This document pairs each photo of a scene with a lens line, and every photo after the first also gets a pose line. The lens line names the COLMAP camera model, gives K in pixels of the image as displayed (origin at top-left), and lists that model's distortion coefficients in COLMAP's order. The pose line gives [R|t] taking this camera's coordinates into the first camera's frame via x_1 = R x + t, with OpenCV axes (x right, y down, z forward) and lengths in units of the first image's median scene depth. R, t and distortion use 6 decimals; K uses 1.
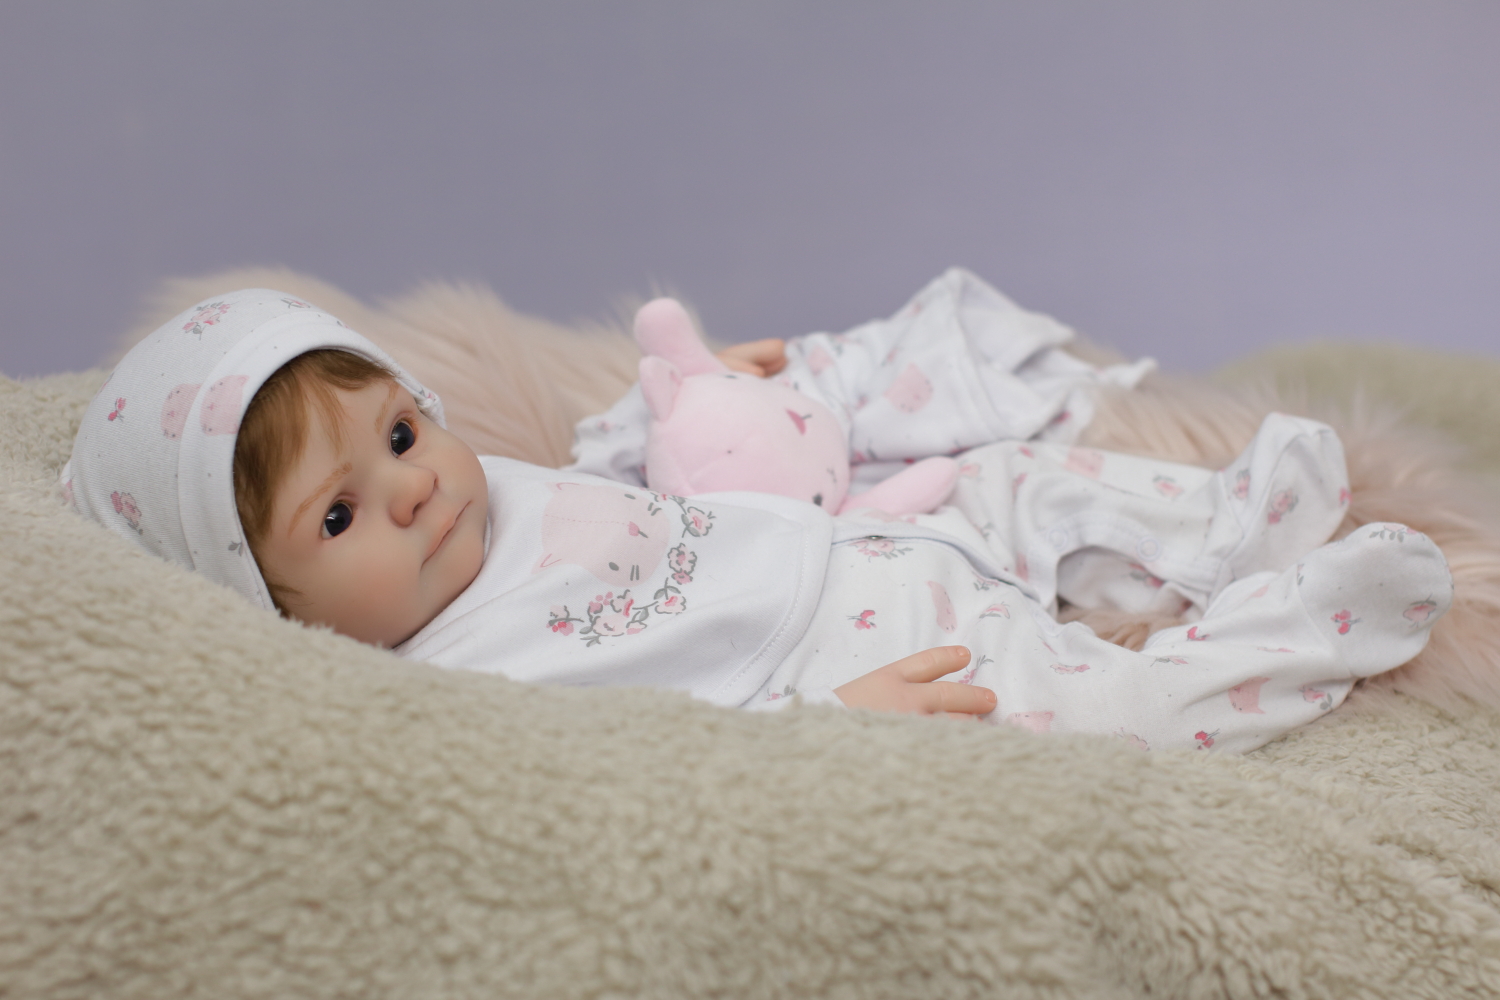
lens RADIAL K [[3328.4, 0, 750.0], [0, 3328.4, 500.0], [0, 0, 1]] dist [-0.152824, 0.058812]
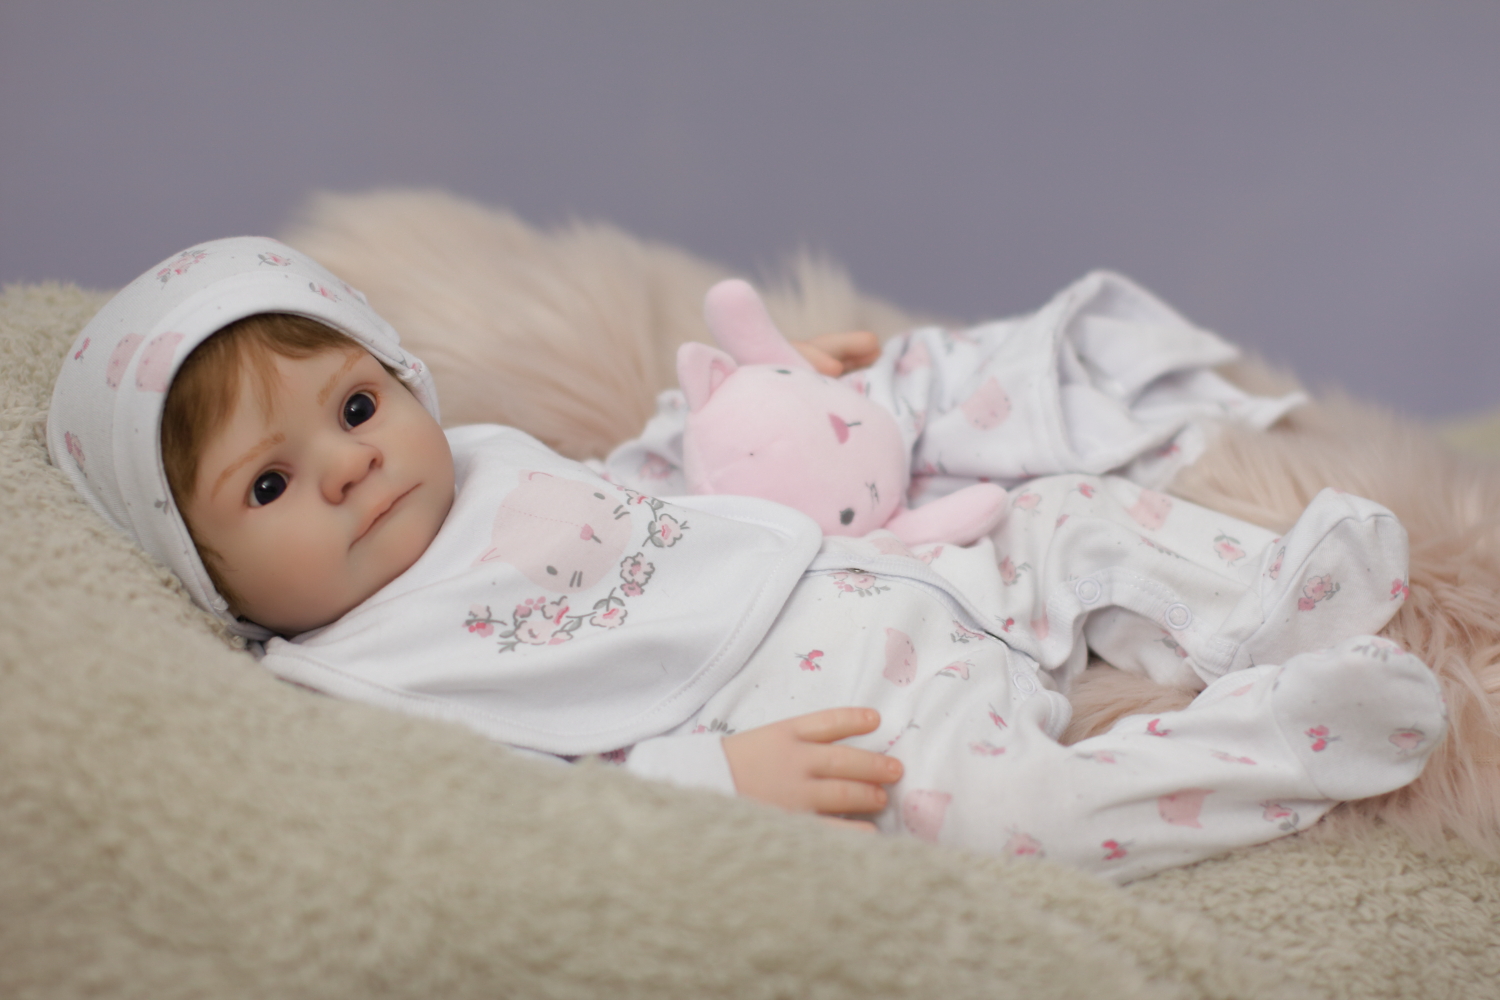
lens RADIAL K [[3328.4, 0, 750.0], [0, 3328.4, 500.0], [0, 0, 1]] dist [-0.152824, 0.058812]
pose [[0.958112, 0.128376, -0.256011, 0.254955], [-0.112873, 0.990818, 0.074423, -0.077393], [0.263215, -0.042409, 0.963805, 0.094930]]
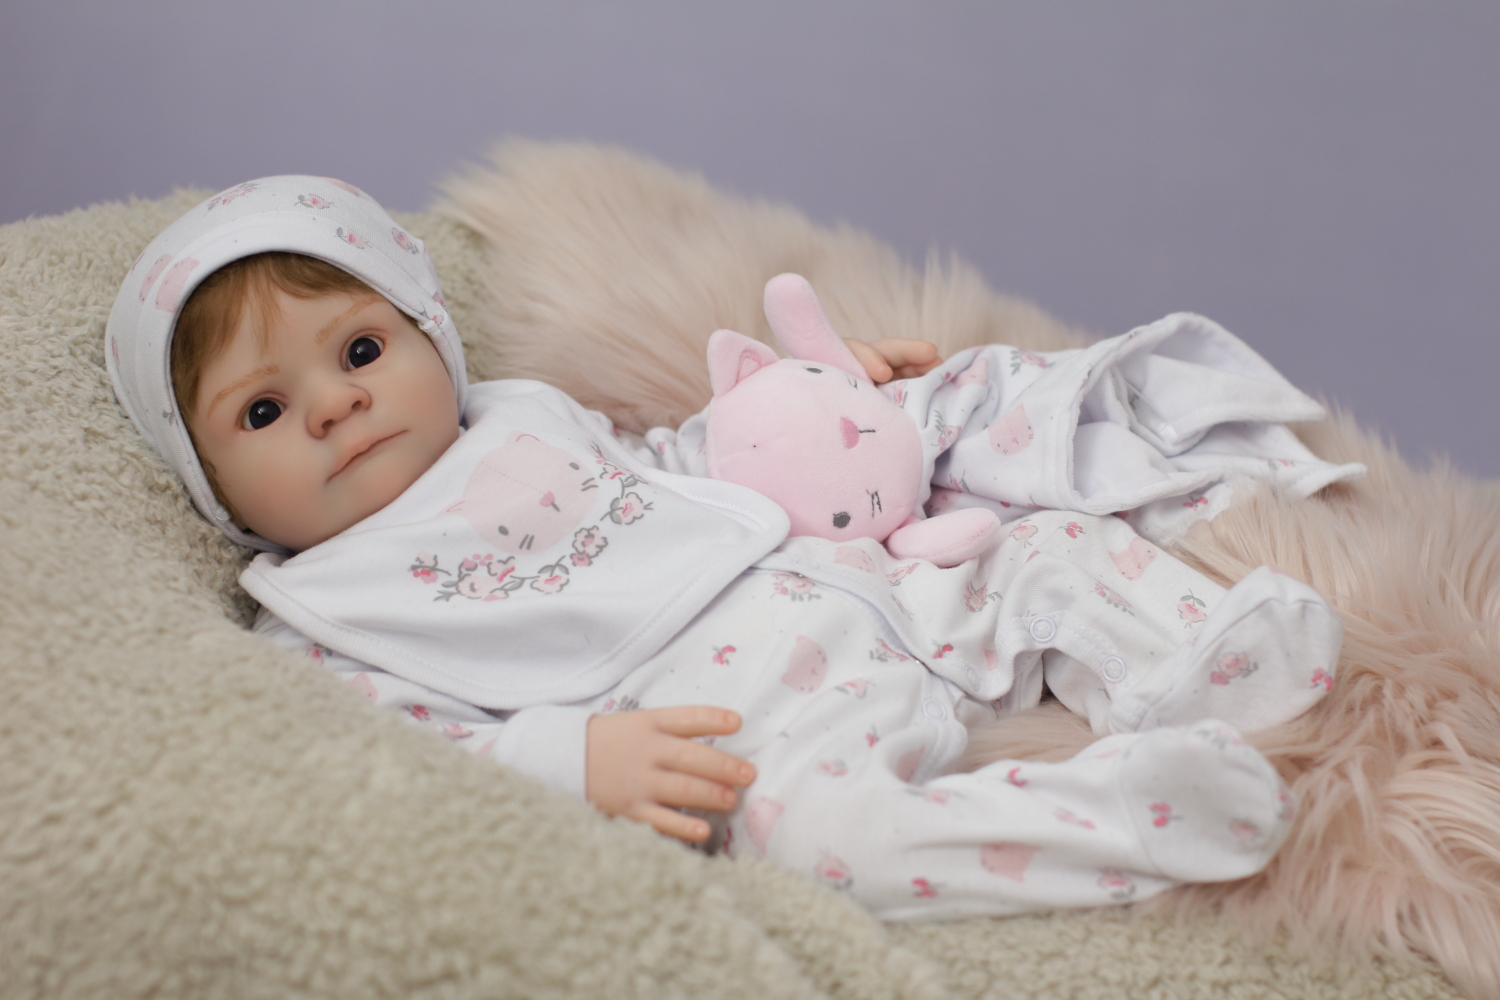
lens RADIAL K [[3305.5, 0, 750.0], [0, 3305.5, 500.0], [0, 0, 1]] dist [-0.170459, 0.339485]
pose [[0.837368, 0.271970, -0.474181, 0.488769], [-0.229361, 0.962201, 0.146843, -0.151427], [0.496194, -0.014204, 0.868096, 0.173895]]
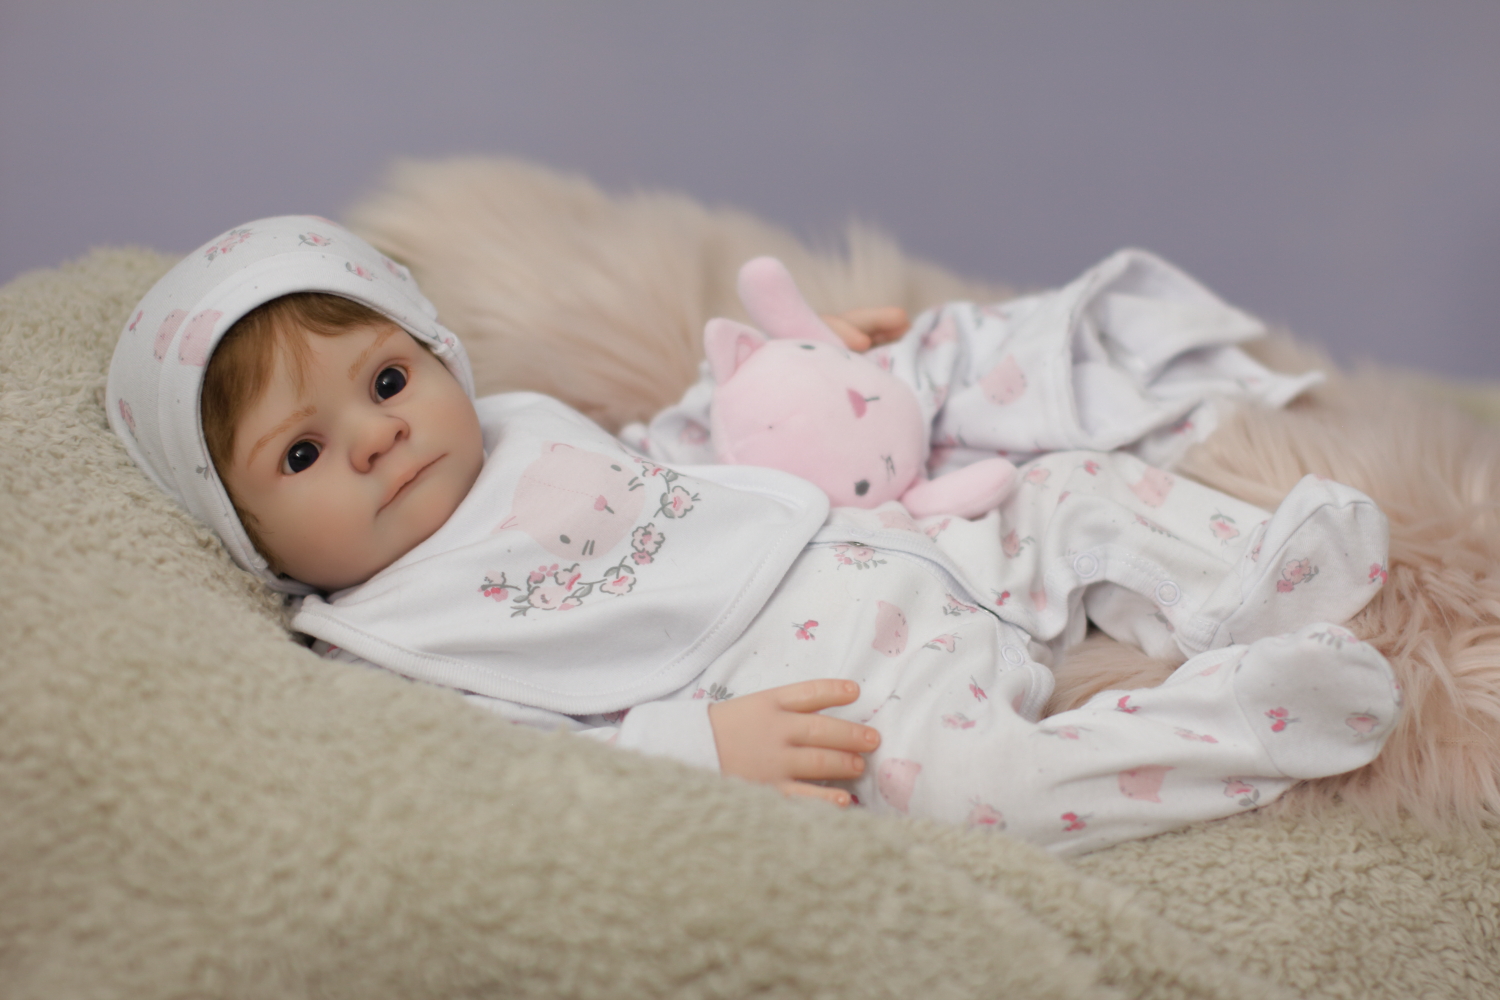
lens RADIAL K [[3328.4, 0, 750.0], [0, 3328.4, 500.0], [0, 0, 1]] dist [-0.152824, 0.058812]
pose [[0.932177, 0.156360, -0.326492, 0.339292], [-0.123403, 0.985140, 0.119462, -0.119345], [0.340320, -0.071069, 0.937620, 0.070895]]
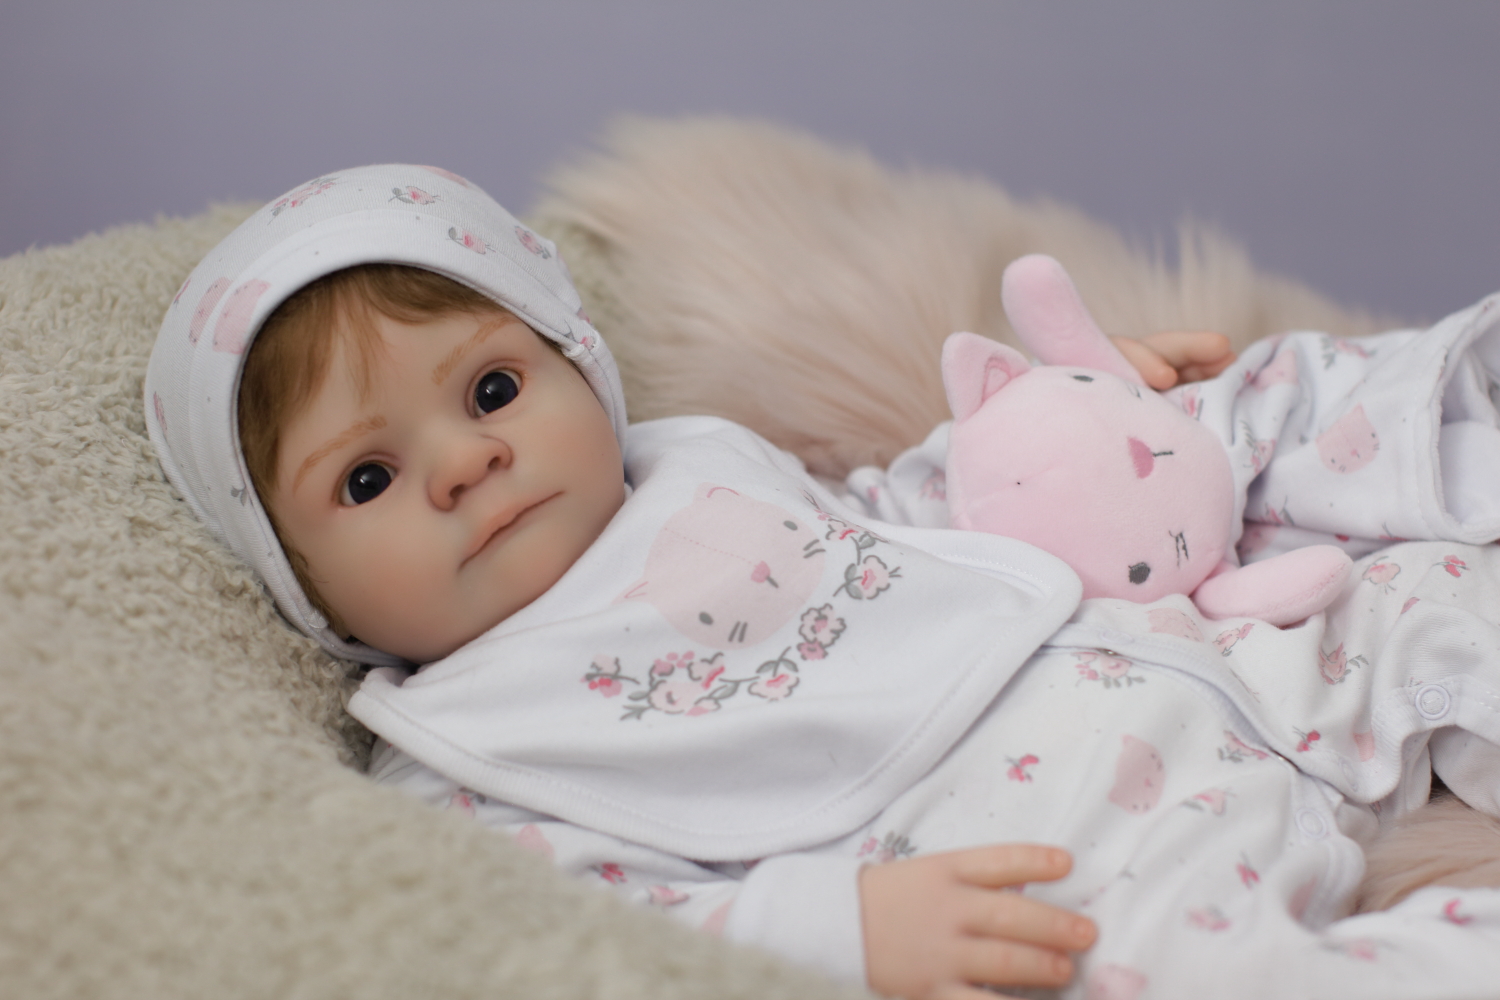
lens RADIAL K [[3328.4, 0, 750.0], [0, 3328.4, 500.0], [0, 0, 1]] dist [-0.152824, 0.058812]
pose [[0.856358, 0.209799, -0.471842, 0.310893], [-0.166305, 0.977114, 0.132630, -0.105493], [0.488869, -0.035109, 0.871650, 0.358903]]
